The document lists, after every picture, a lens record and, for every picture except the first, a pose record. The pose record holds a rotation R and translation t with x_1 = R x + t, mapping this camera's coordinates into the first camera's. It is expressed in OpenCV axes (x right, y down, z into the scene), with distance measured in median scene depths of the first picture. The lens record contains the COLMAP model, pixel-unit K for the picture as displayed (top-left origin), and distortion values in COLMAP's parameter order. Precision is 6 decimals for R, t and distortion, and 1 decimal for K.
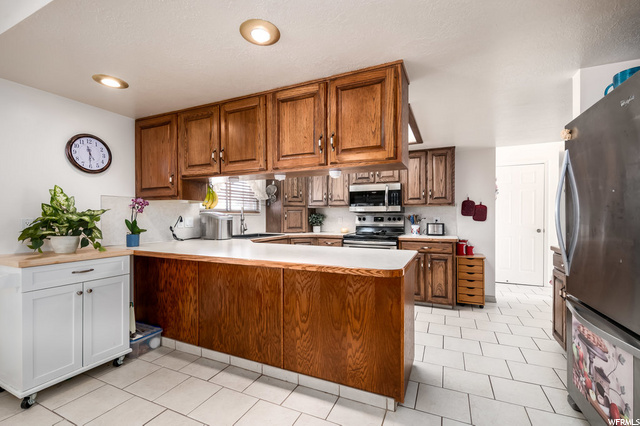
lens RADIAL K [[280.4, 0, 323.5], [0, 280.4, 213.6], [0, 0, 1]] dist [0.008825, -0.000165]
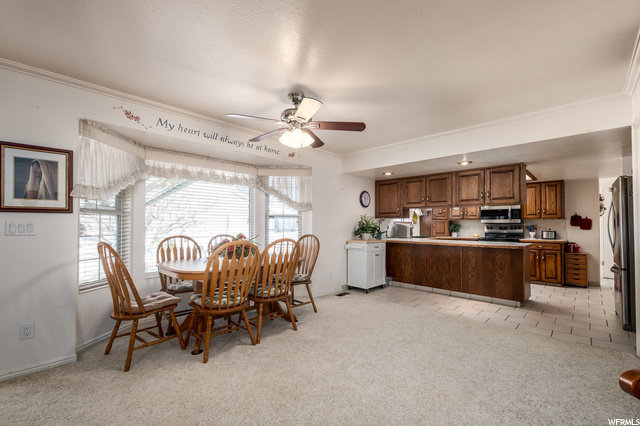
lens RADIAL K [[280.4, 0, 322.7], [0, 280.4, 219.7], [0, 0, 1]] dist [0.008825, -0.000165]
pose [[0.944383, -0.003913, -0.328824, -0.264622], [0.000235, 0.999937, -0.011224, -0.009510], [0.328847, 0.010523, 0.944324, -0.888911]]
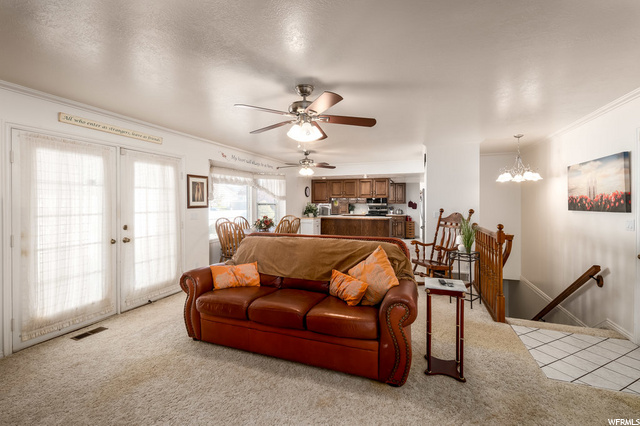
lens RADIAL K [[280.4, 0, 325.0], [0, 280.4, 203.5], [0, 0, 1]] dist [0.008825, -0.000165]
pose [[0.996245, -0.001330, 0.086574, -0.617152], [0.000074, 0.999895, 0.014506, -0.073645], [-0.086584, -0.014445, 0.996140, -1.843793]]
